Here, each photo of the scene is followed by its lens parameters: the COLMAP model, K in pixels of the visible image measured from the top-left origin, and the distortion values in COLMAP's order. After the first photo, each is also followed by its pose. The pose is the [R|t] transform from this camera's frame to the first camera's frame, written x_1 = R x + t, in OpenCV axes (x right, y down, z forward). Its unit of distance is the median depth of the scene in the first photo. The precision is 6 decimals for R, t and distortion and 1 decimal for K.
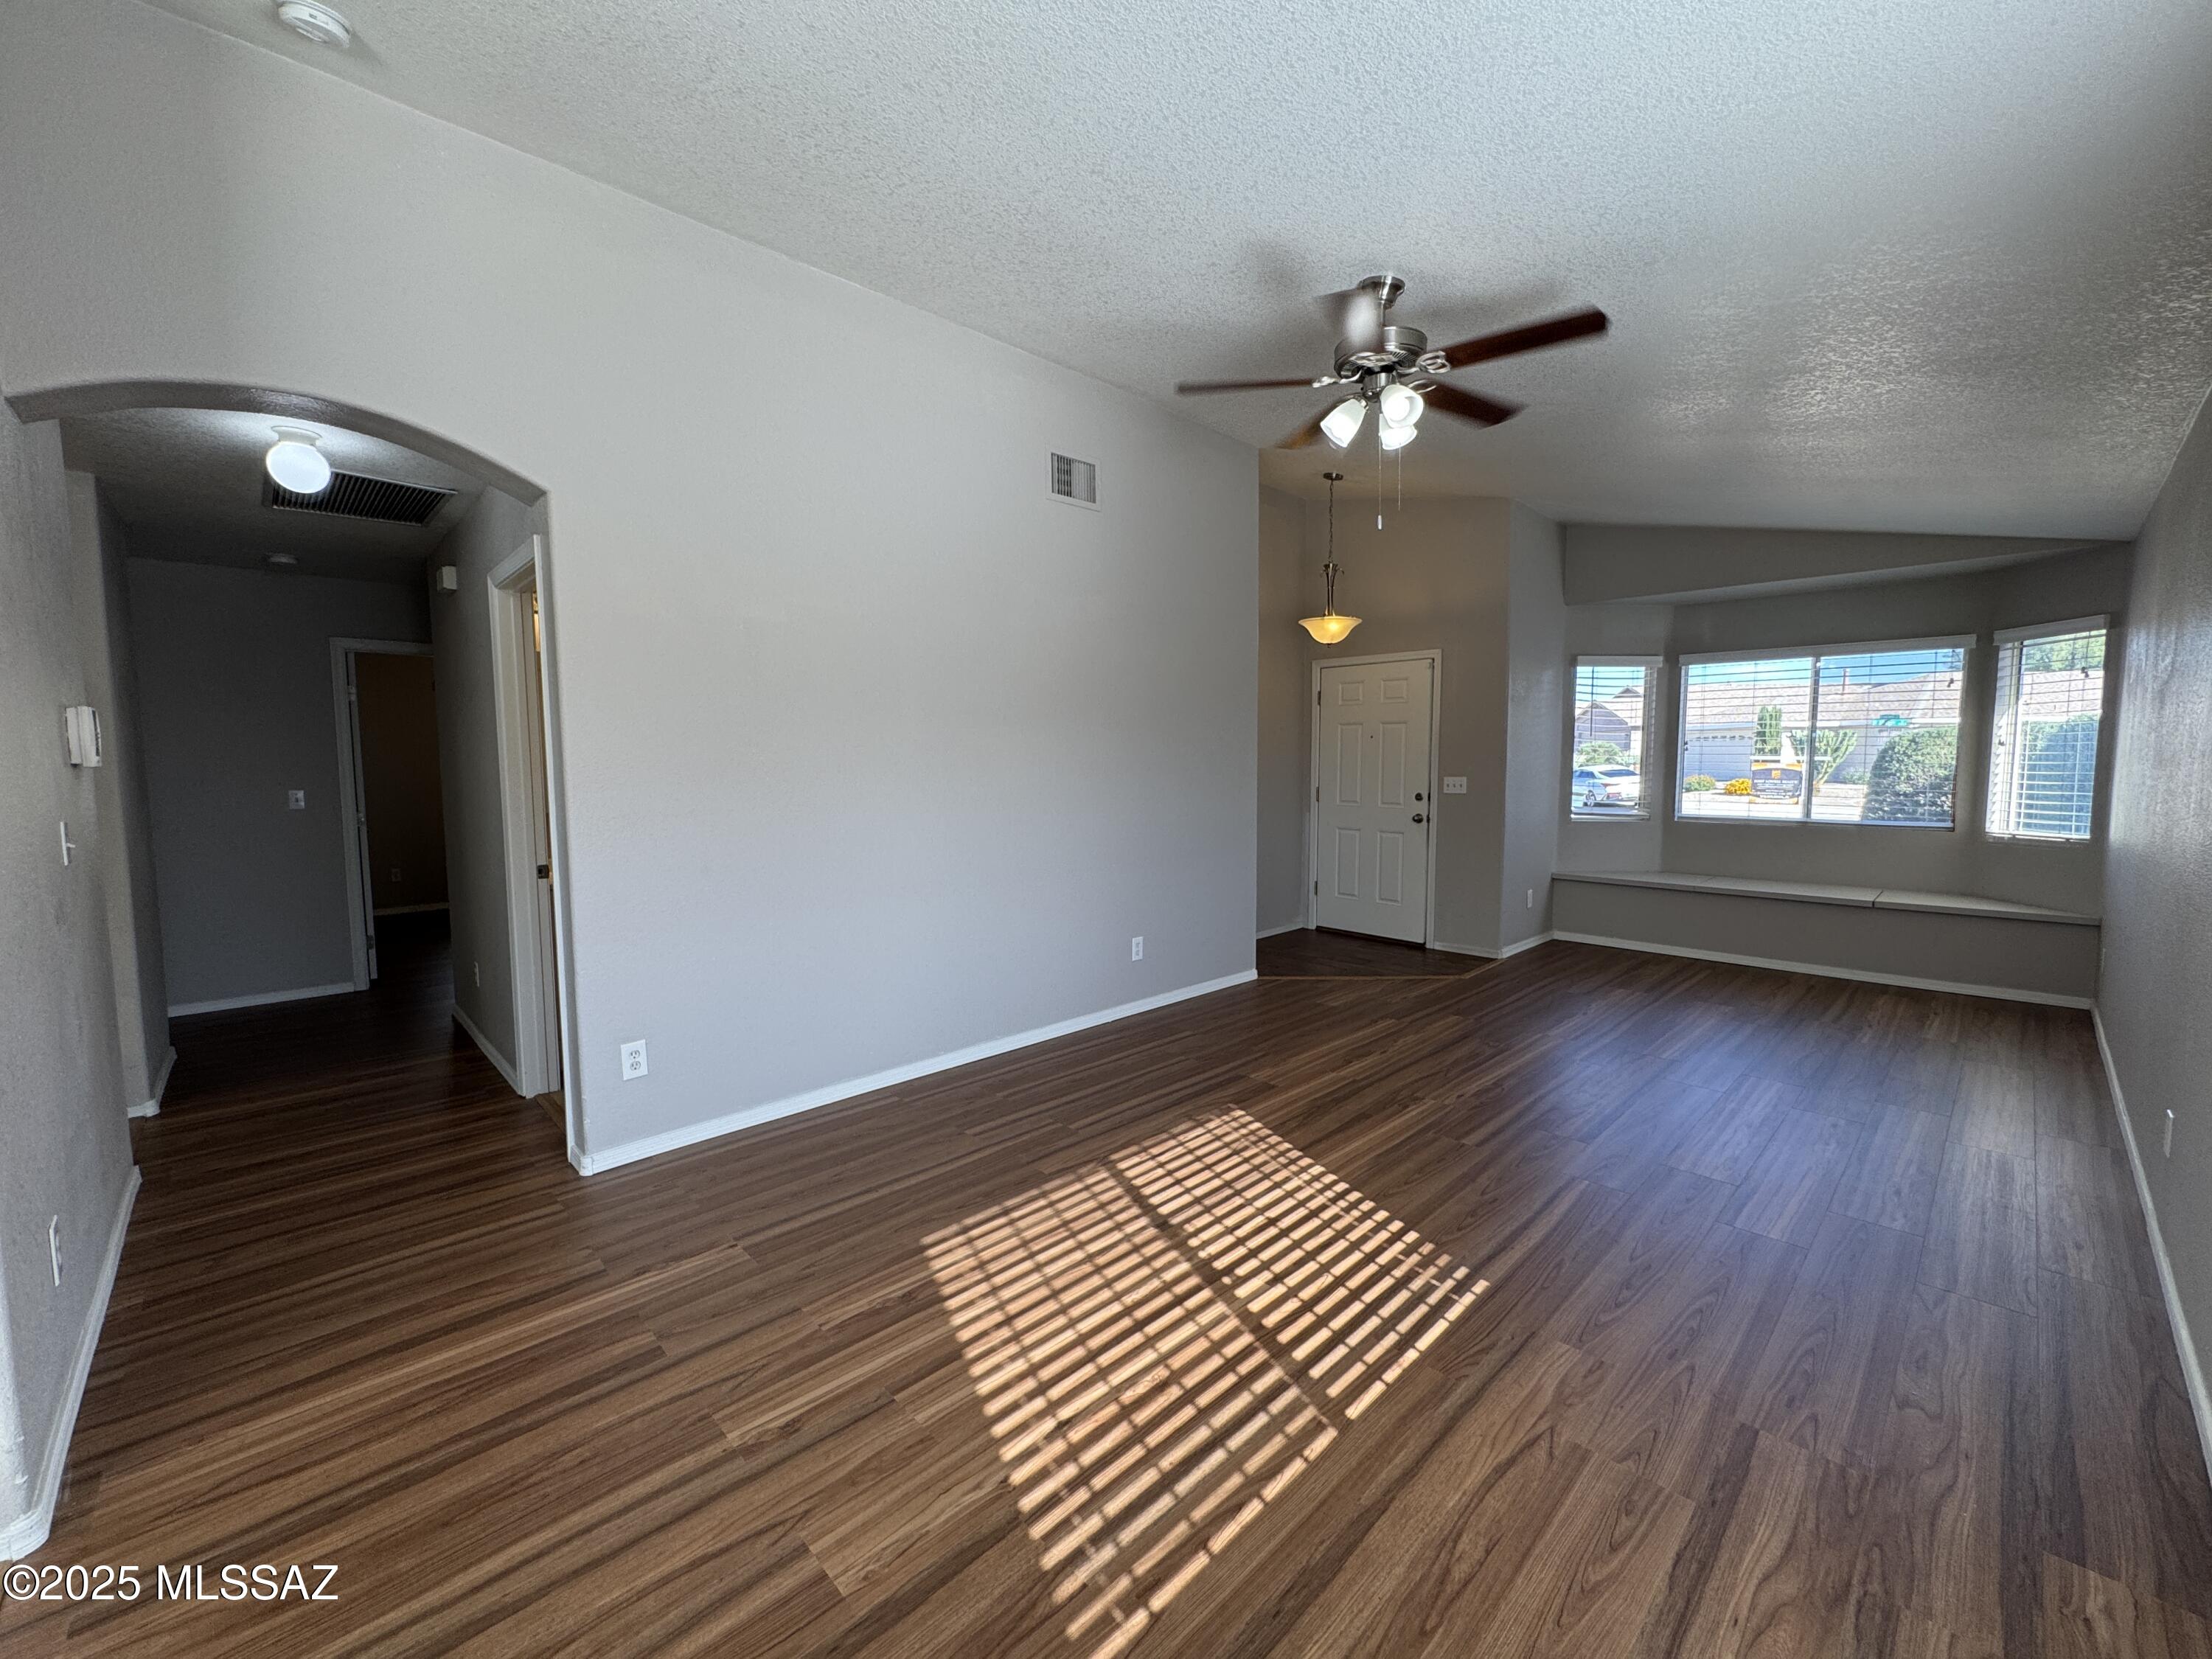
lens RADIAL K [[893.0, 0, 1106.0], [0, 893.0, 829.5], [0, 0, 1]] dist [0.000411, 0.000173]
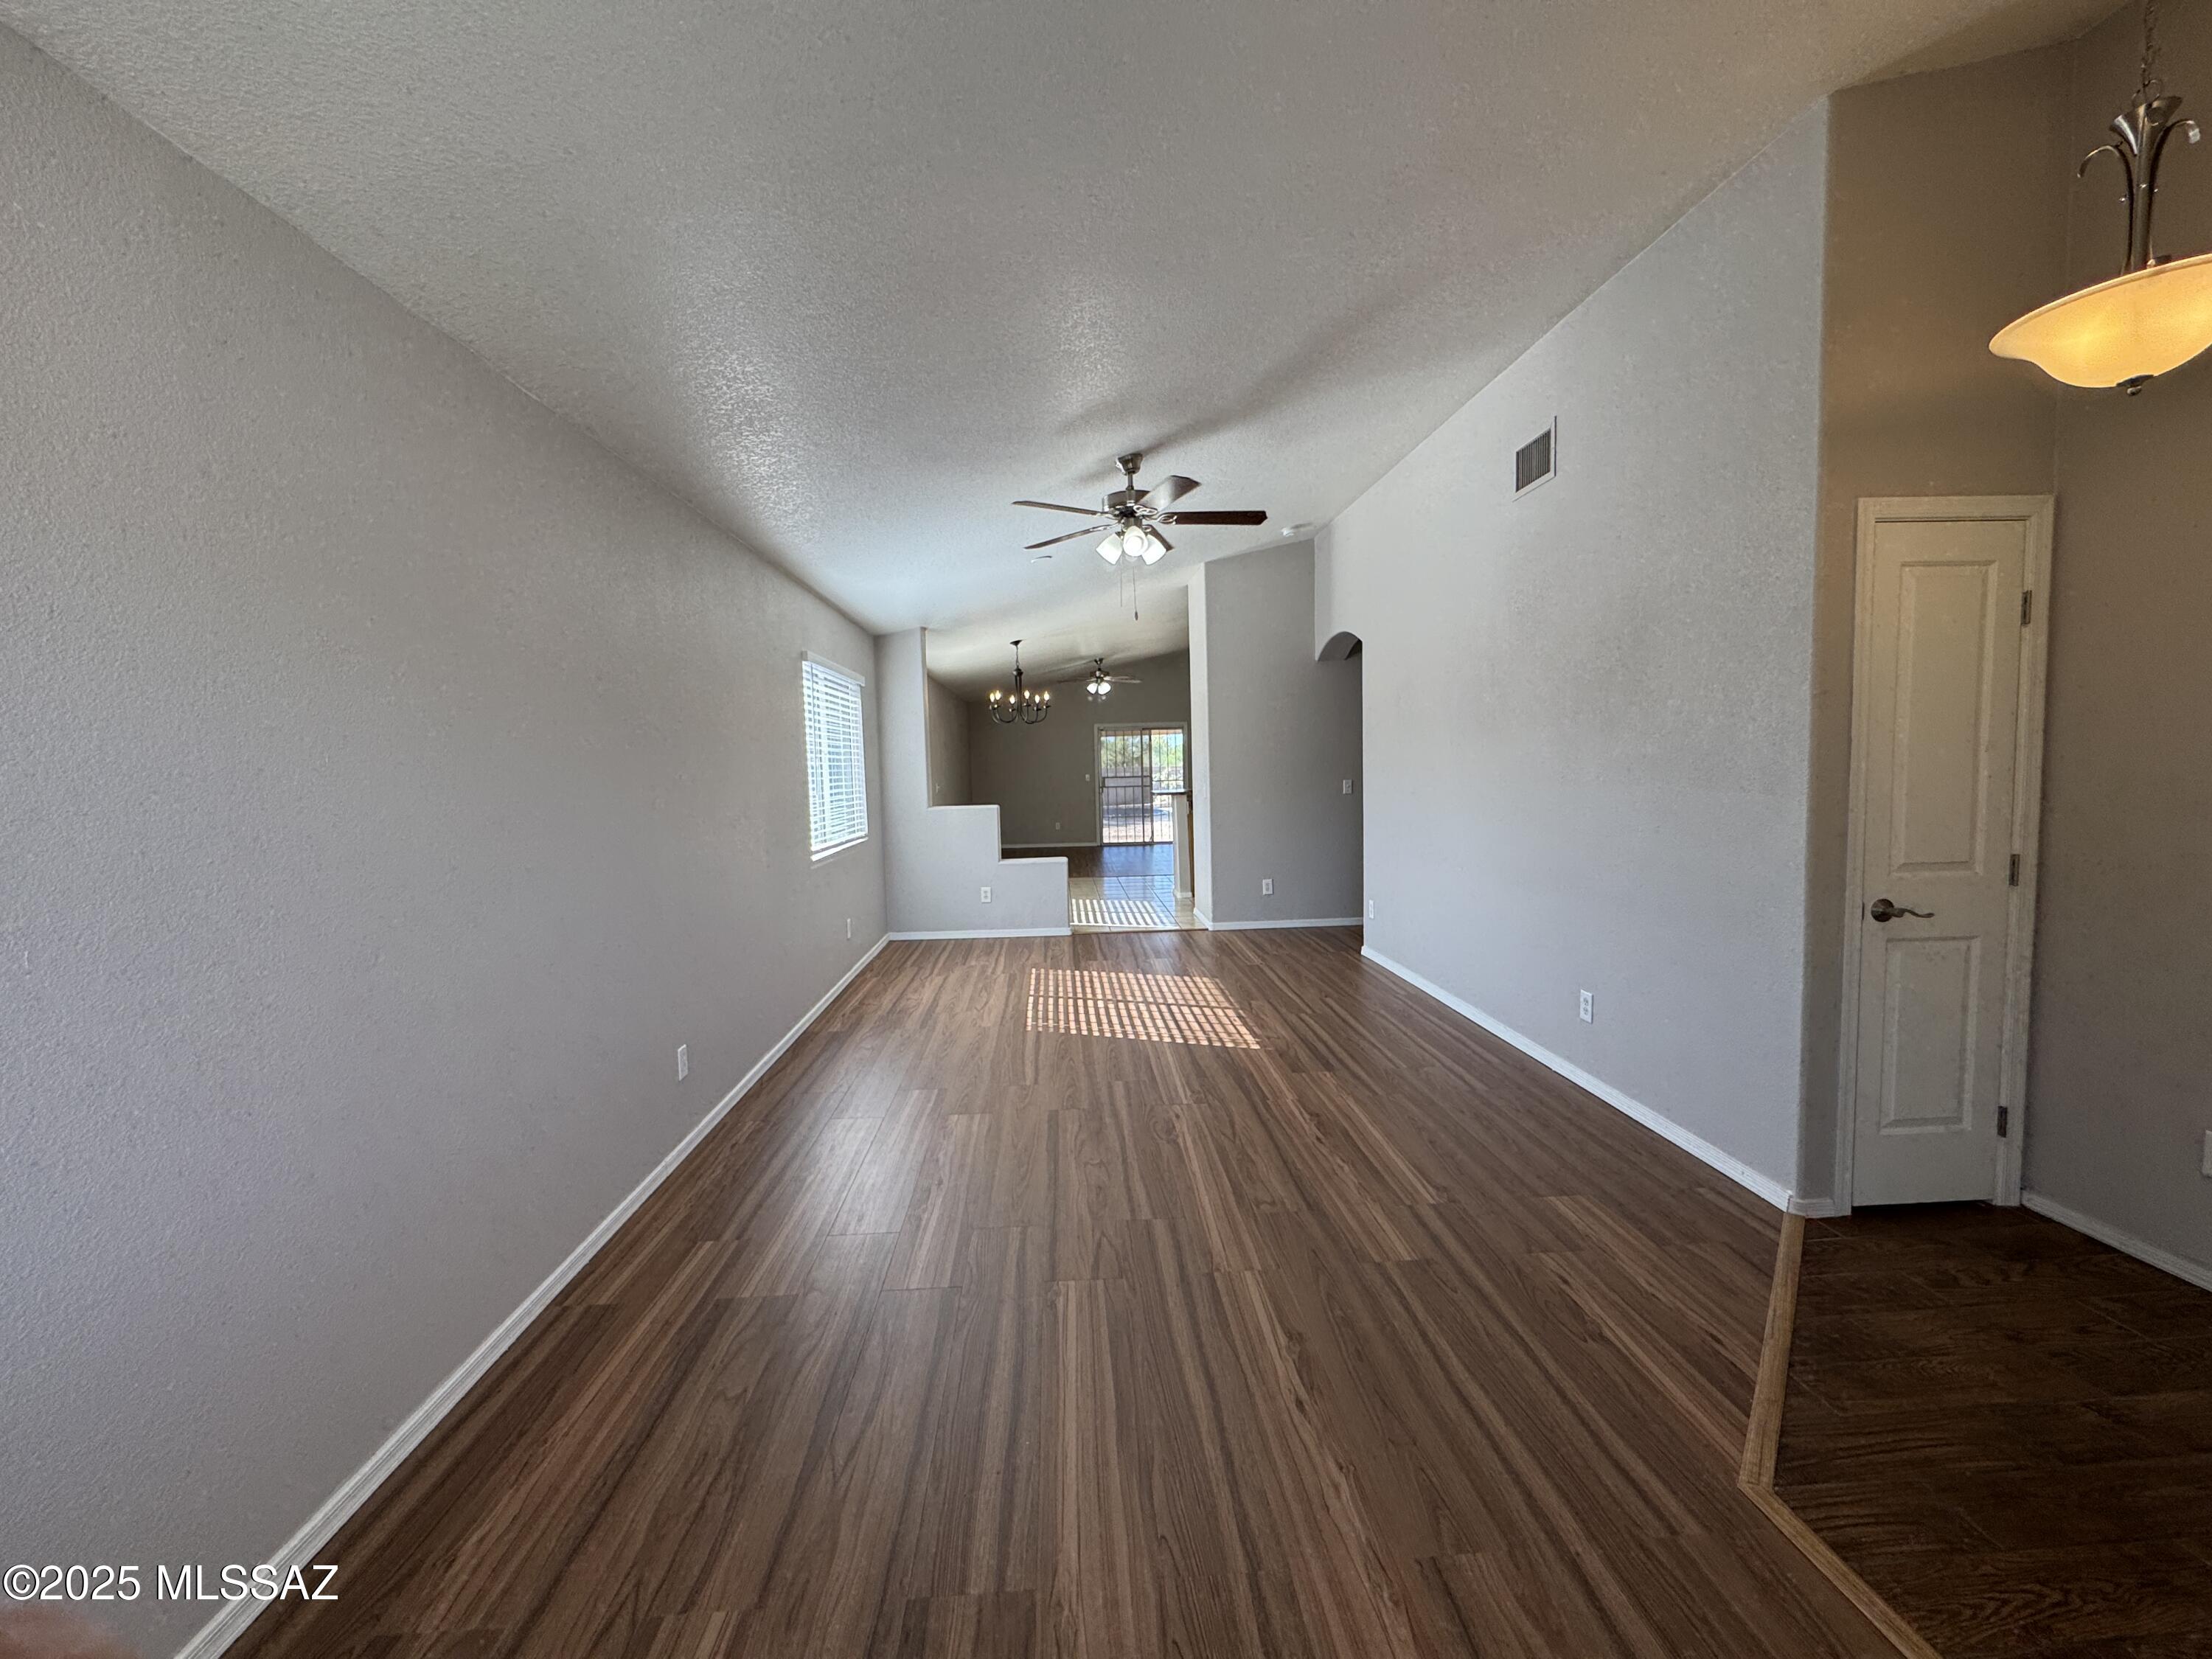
lens RADIAL K [[893.0, 0, 1106.0], [0, 893.0, 829.5], [0, 0, 1]] dist [0.000411, 0.000173]
pose [[-0.654208, 0.075002, -0.752586, 1.153178], [-0.032917, 0.991304, 0.127407, -0.136498], [0.755598, 0.108123, -0.646051, 1.524826]]
